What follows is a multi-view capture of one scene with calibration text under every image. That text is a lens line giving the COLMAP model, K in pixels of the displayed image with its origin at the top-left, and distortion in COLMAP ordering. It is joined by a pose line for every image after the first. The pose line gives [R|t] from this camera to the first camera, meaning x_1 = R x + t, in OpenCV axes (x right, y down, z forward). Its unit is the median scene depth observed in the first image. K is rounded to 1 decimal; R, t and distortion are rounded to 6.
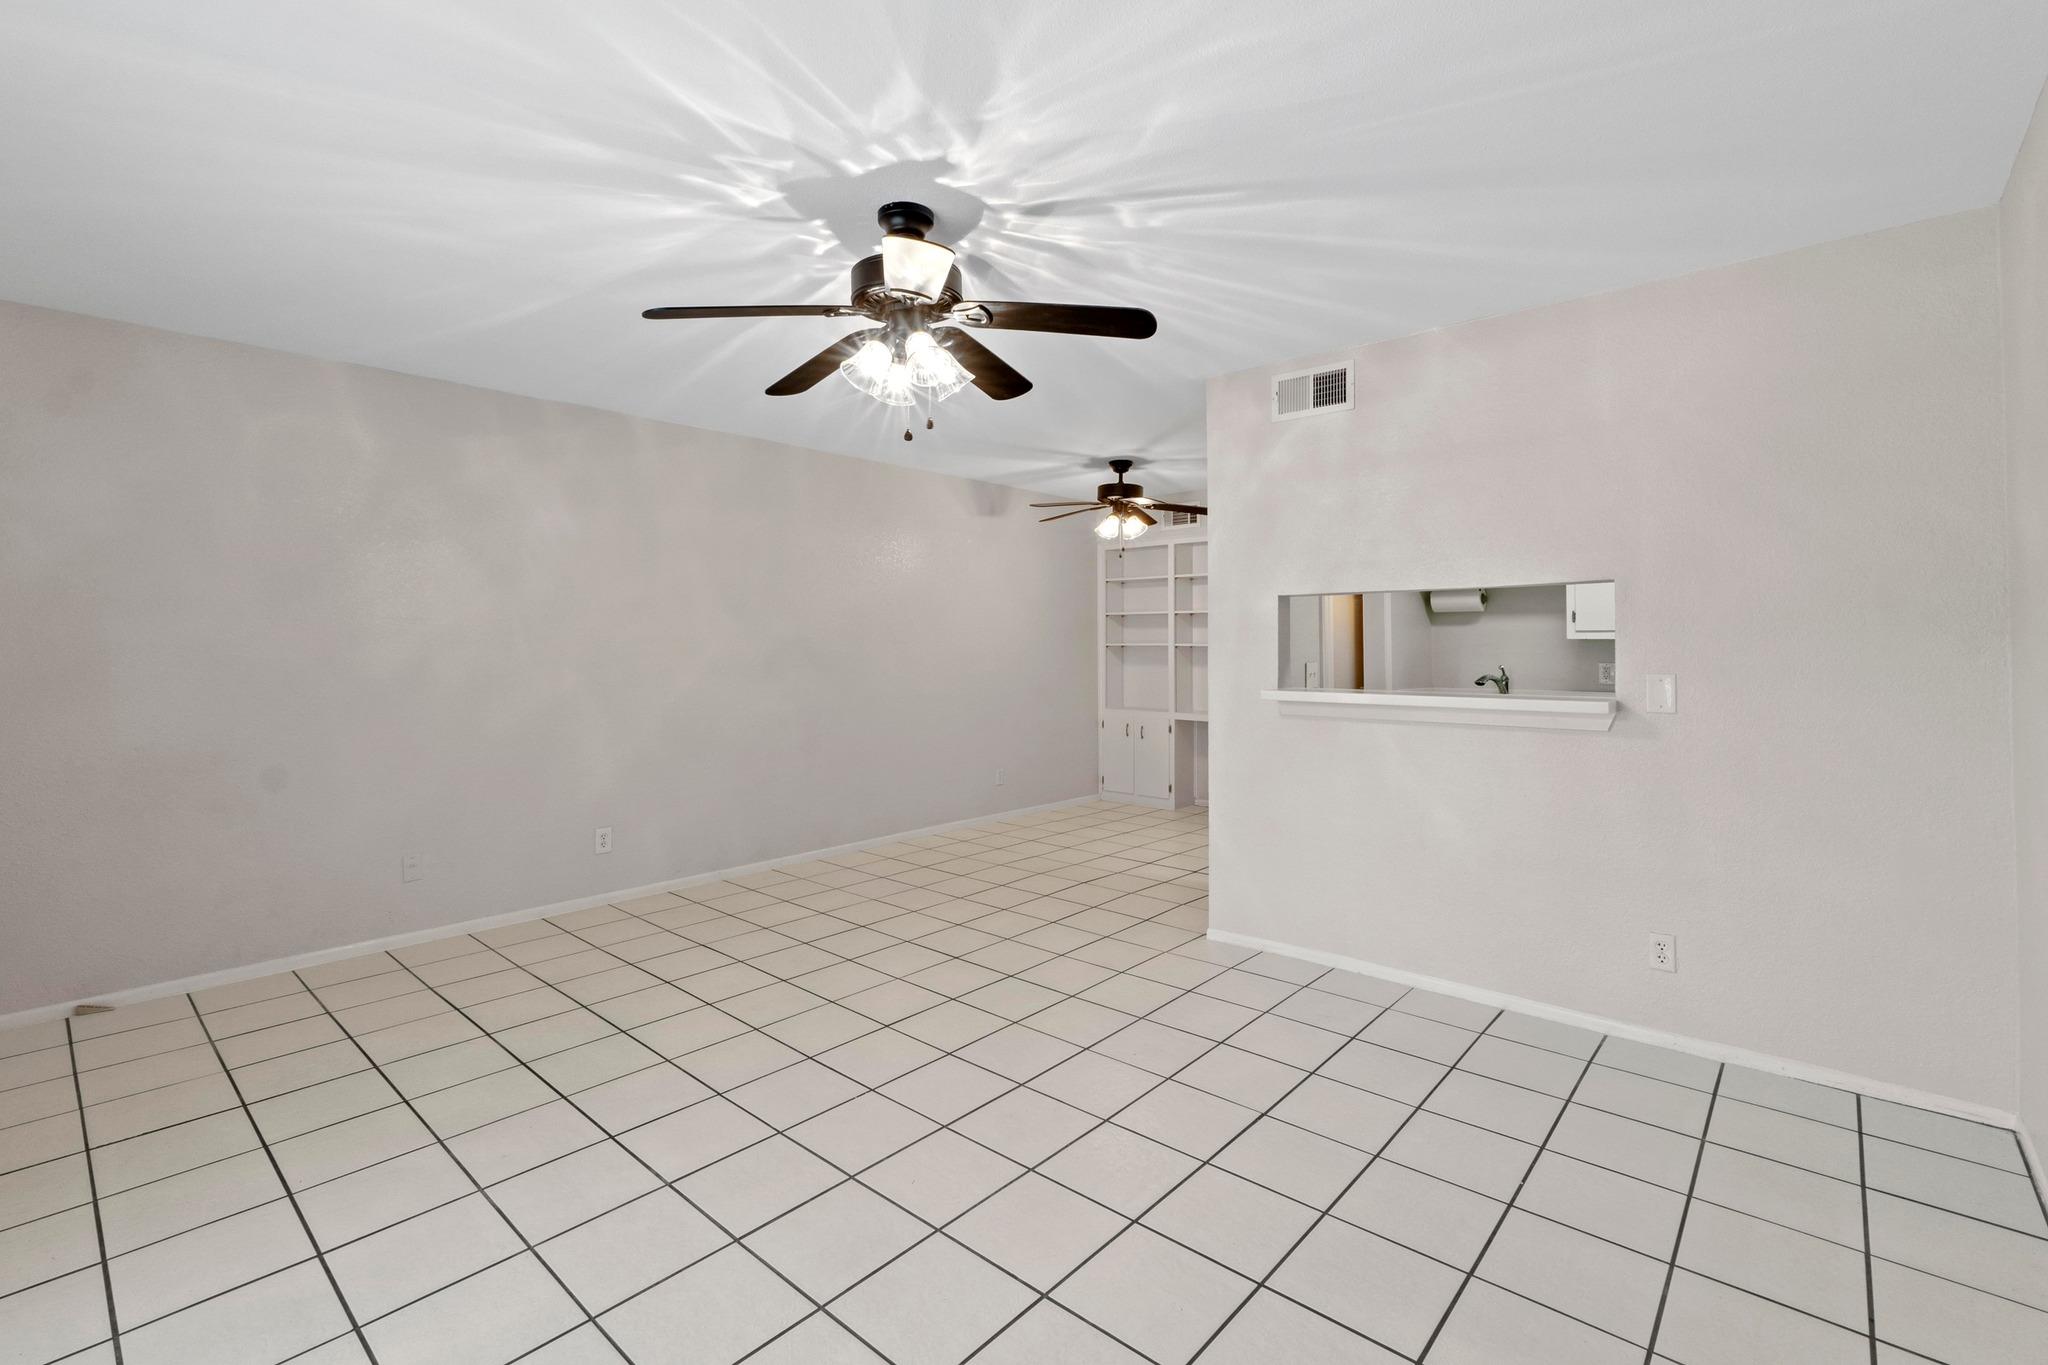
lens RADIAL K [[908.7, 0, 1022.8], [0, 908.7, 643.8], [0, 0, 1]] dist [0.001189, 0.000343]
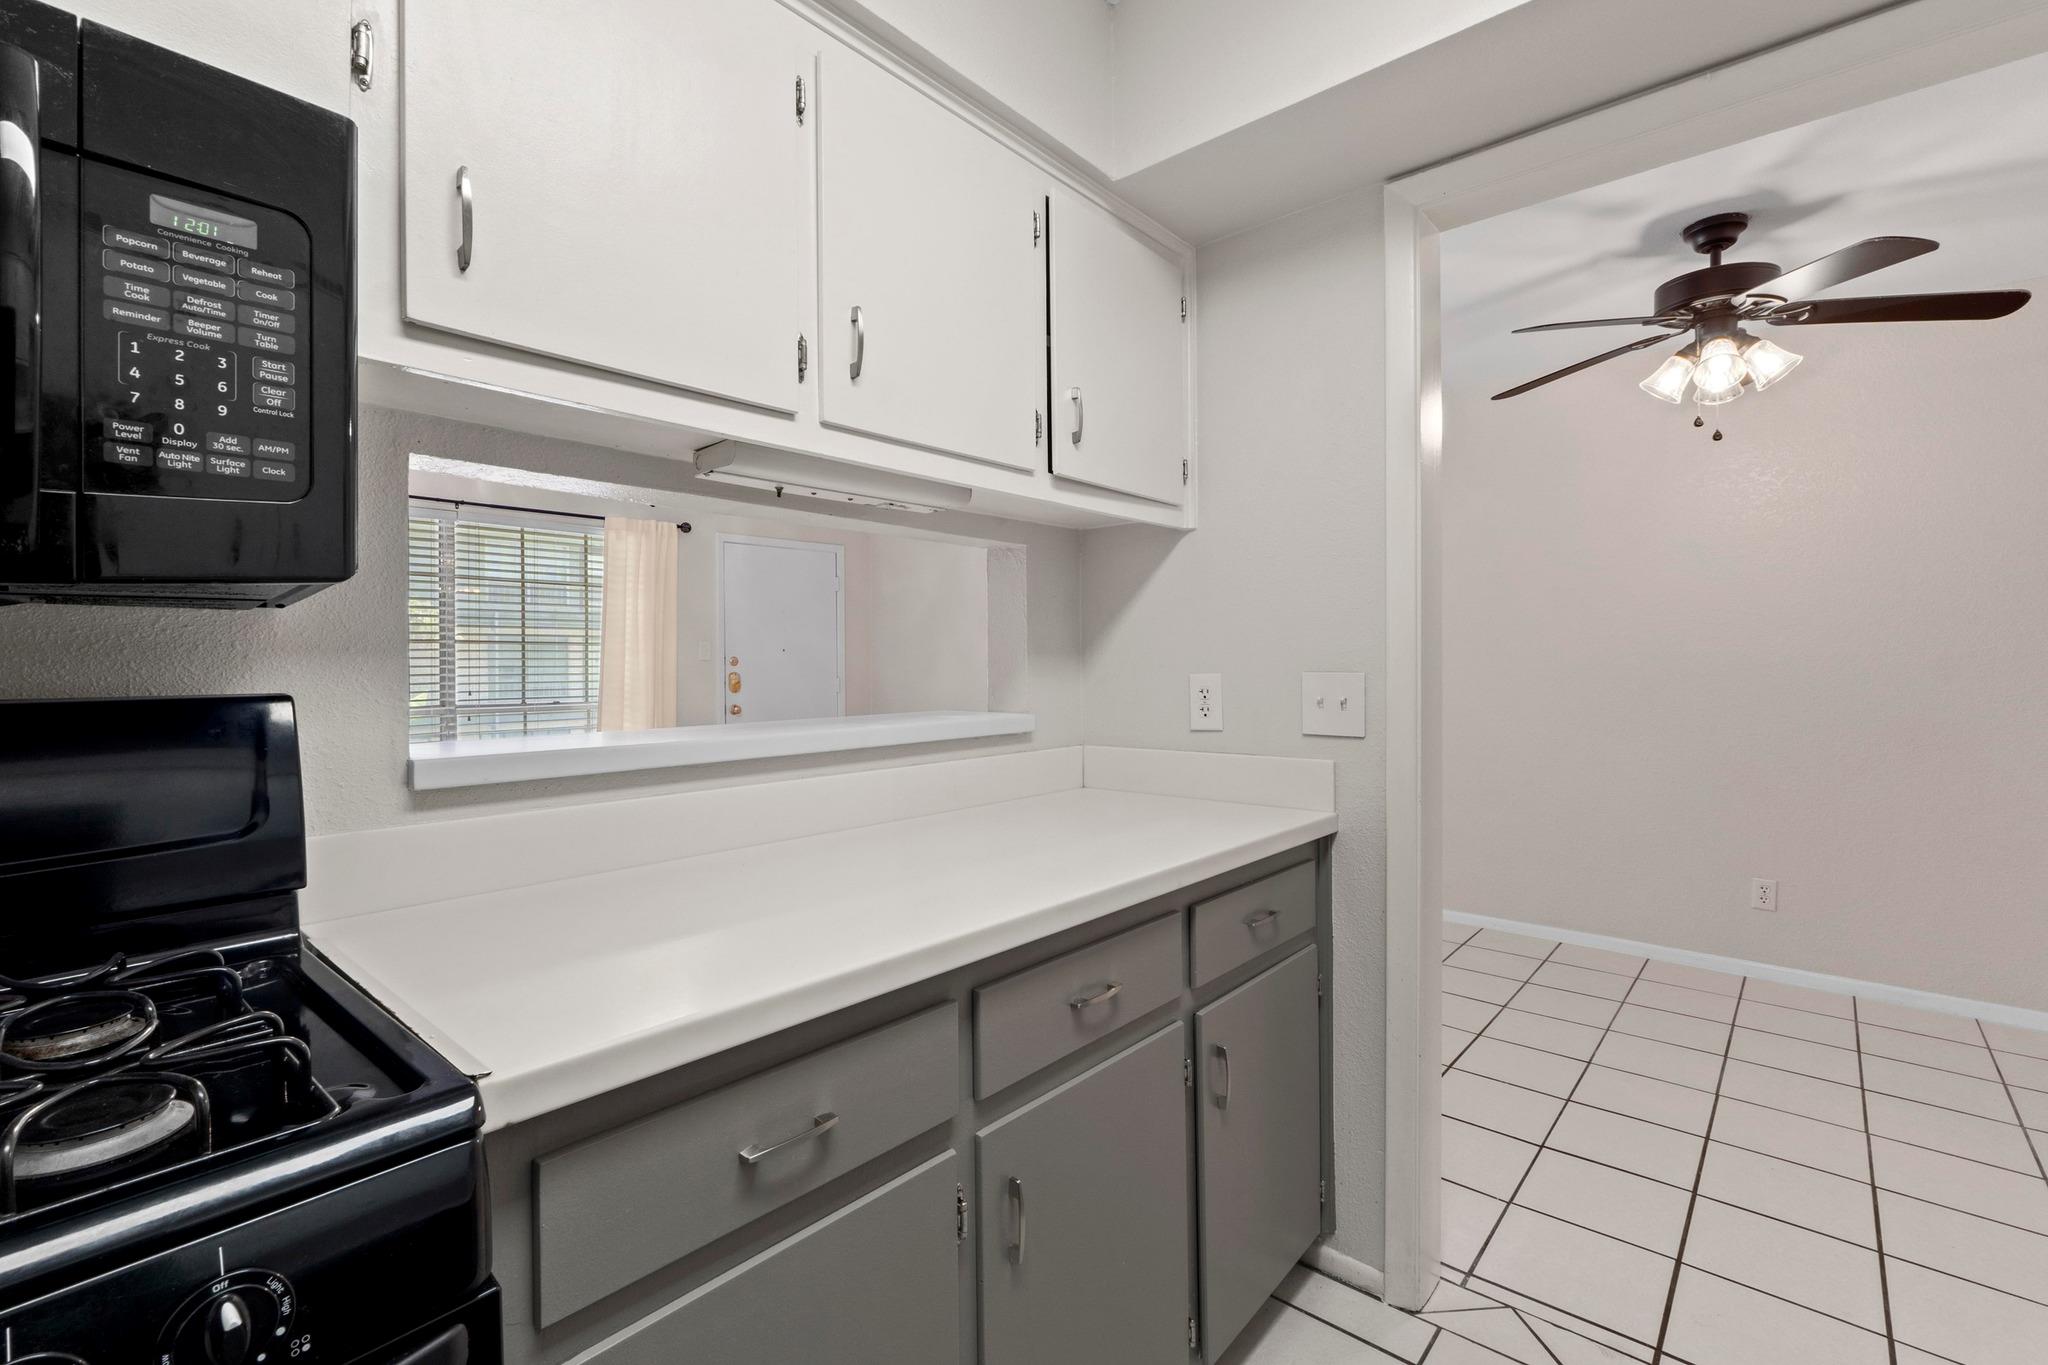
lens RADIAL K [[889.7, 0, 1025.7], [0, 889.7, 658.3], [0, 0, 1]] dist [-0.015533, 0.000332]
pose [[0.004682, 0.000049, -0.999989, 1.021181], [0.006255, 0.999980, 0.000079, 0.018177], [0.999969, -0.006255, 0.004681, 1.263942]]
